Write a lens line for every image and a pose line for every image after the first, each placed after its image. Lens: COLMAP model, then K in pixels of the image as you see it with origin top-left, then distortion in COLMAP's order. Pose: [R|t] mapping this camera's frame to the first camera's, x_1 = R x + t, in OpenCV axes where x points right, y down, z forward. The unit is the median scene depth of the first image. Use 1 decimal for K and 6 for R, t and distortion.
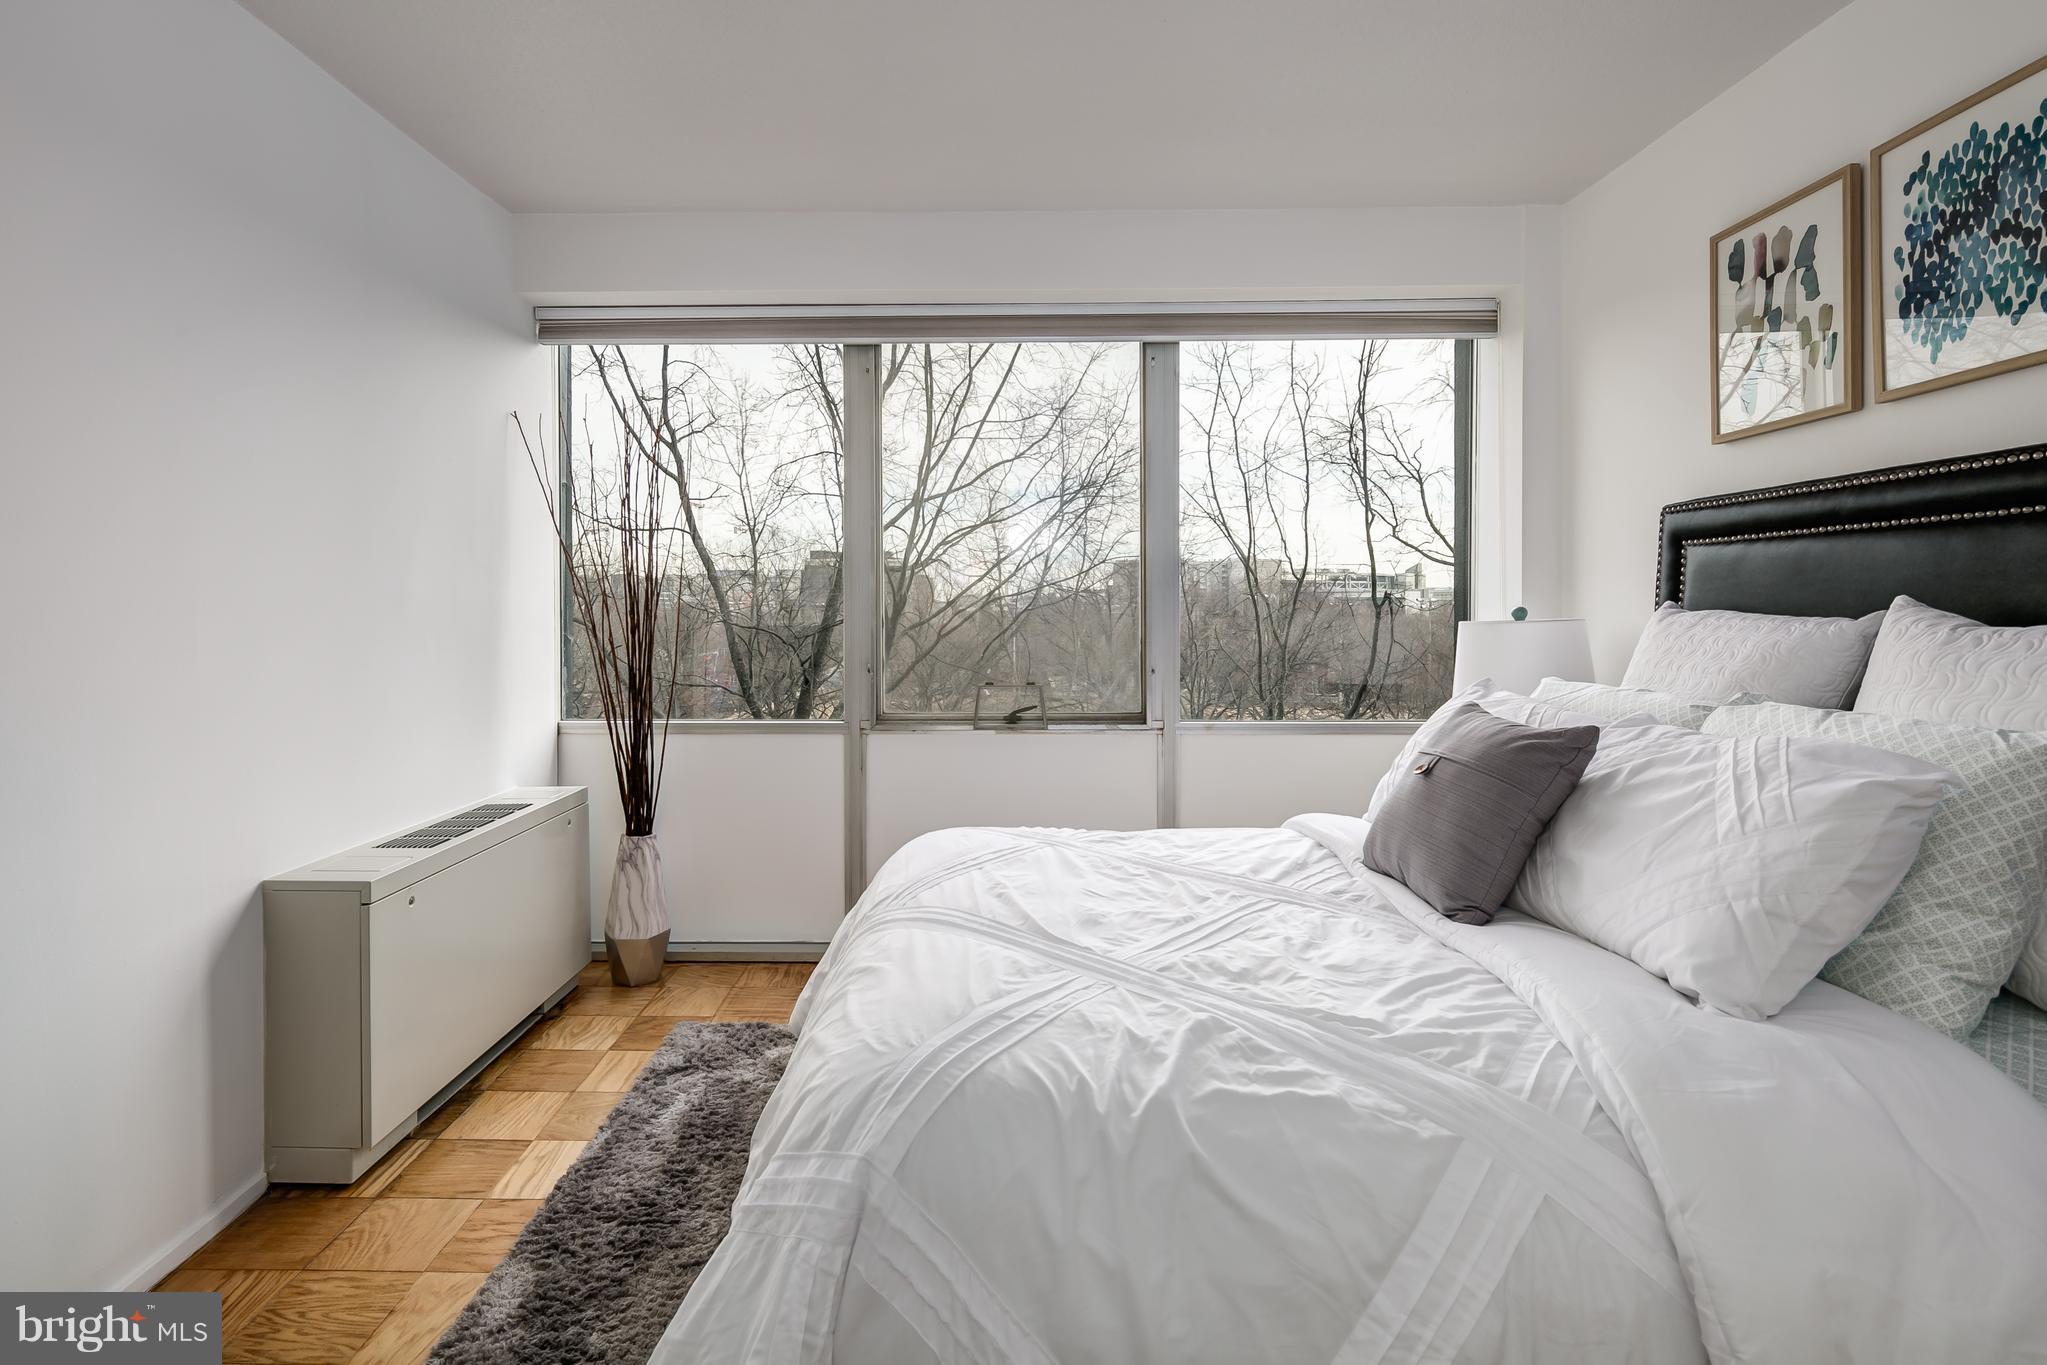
lens RADIAL K [[1055.0, 0, 1019.6], [0, 1055.0, 660.0], [0, 0, 1]] dist [0.020343, -0.011318]
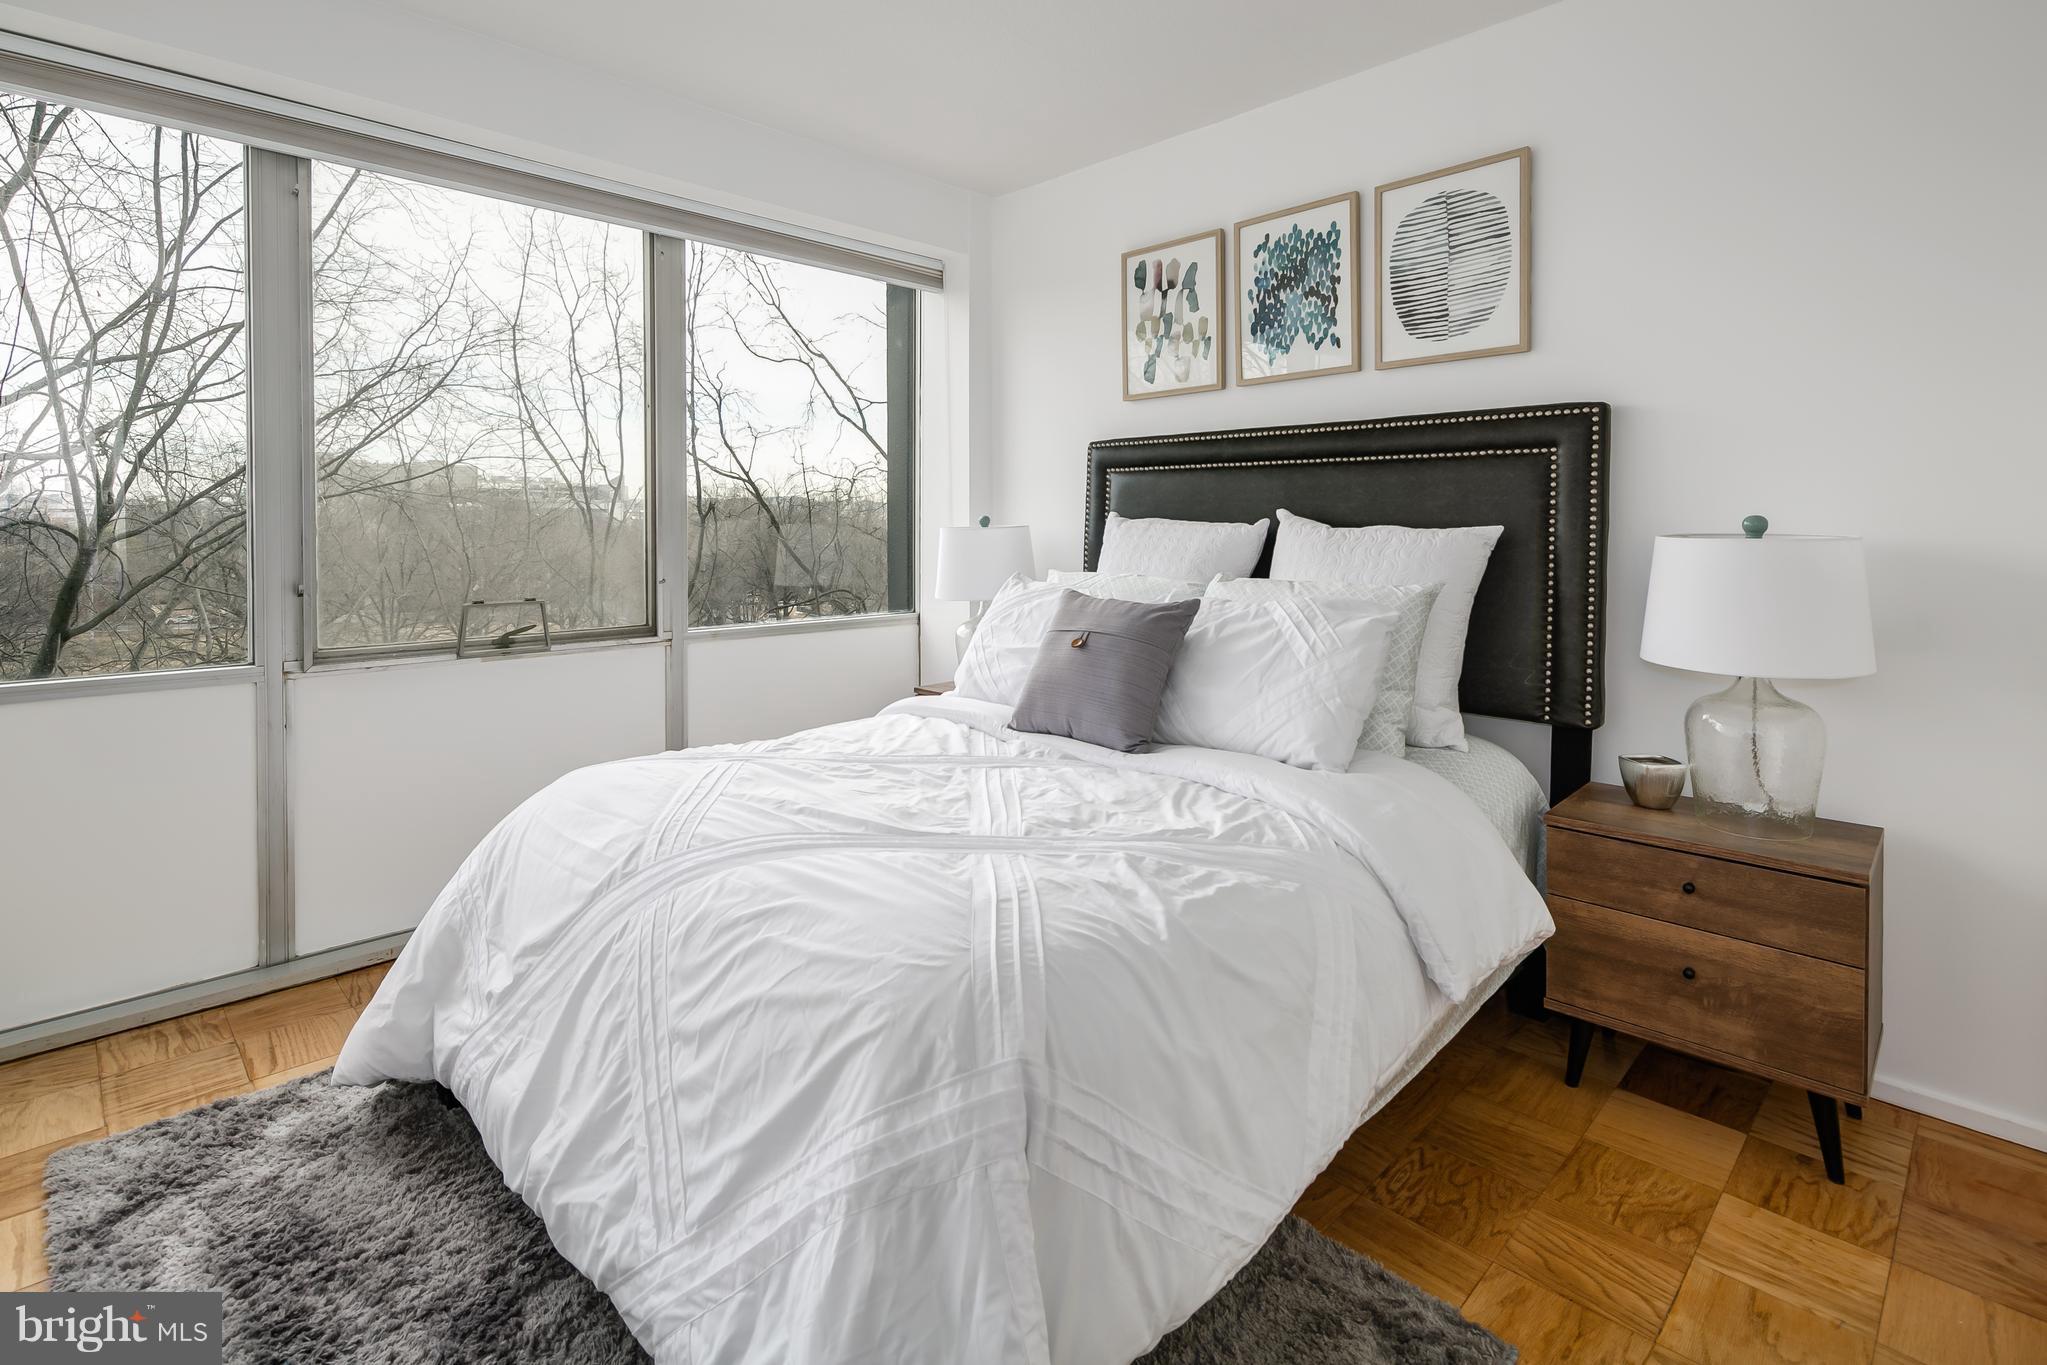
lens RADIAL K [[972.4, 0, 1117.7], [0, 972.4, 573.3], [0, 0, 1]] dist [0.002632, -0.000426]
pose [[0.682854, -0.034538, 0.729738, -0.386999], [0.030614, 0.999357, 0.018652, 0.001075], [-0.729913, 0.009604, 0.683473, 0.163188]]
